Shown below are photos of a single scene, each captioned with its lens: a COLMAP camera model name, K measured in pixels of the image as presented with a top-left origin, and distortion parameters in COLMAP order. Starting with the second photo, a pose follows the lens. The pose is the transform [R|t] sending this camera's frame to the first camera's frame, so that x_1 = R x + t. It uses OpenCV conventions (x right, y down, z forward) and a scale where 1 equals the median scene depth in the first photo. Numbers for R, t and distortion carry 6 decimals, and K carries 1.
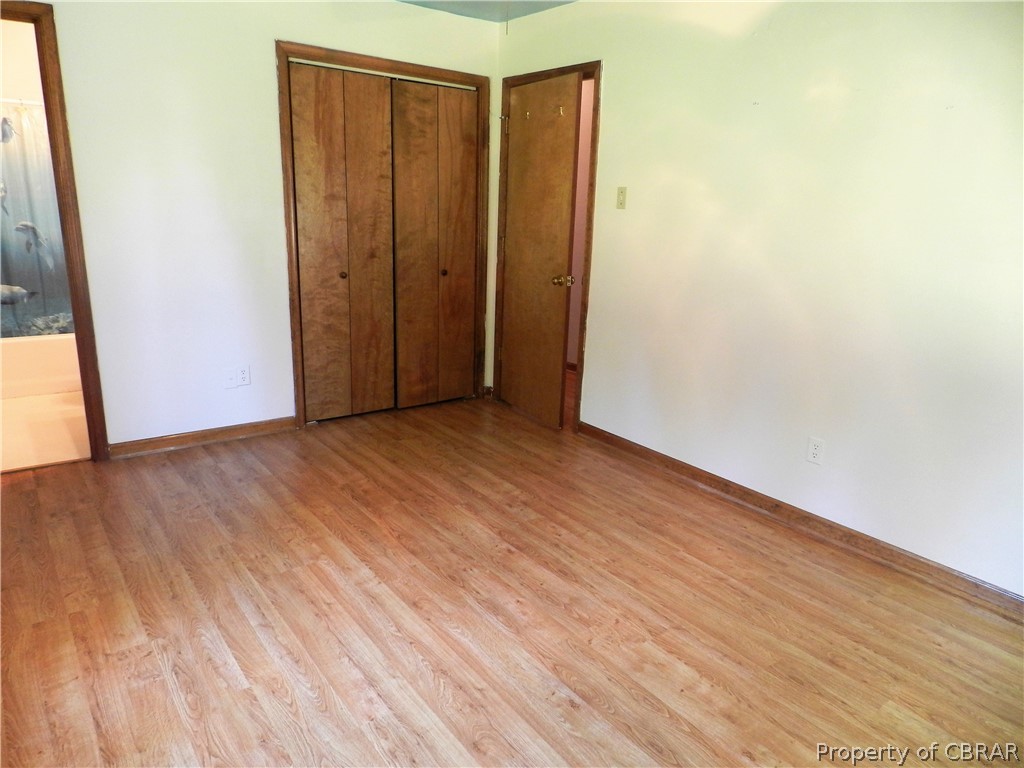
lens RADIAL K [[687.9, 0, 510.9], [0, 687.9, 386.6], [0, 0, 1]] dist [0.028726, -0.004177]
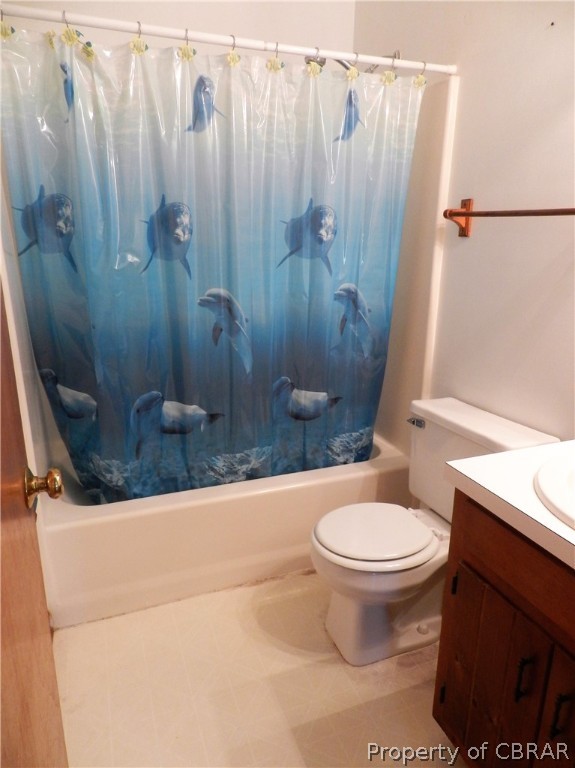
lens RADIAL K [[515.9, 0, 287.4], [0, 515.9, 383.1], [0, 0, 1]] dist [0.028726, -0.004177]
pose [[0.961343, 0.050994, -0.270589, -0.526545], [-0.045031, 0.998587, 0.028204, -0.175542], [0.271645, -0.014928, 0.962282, 0.628119]]
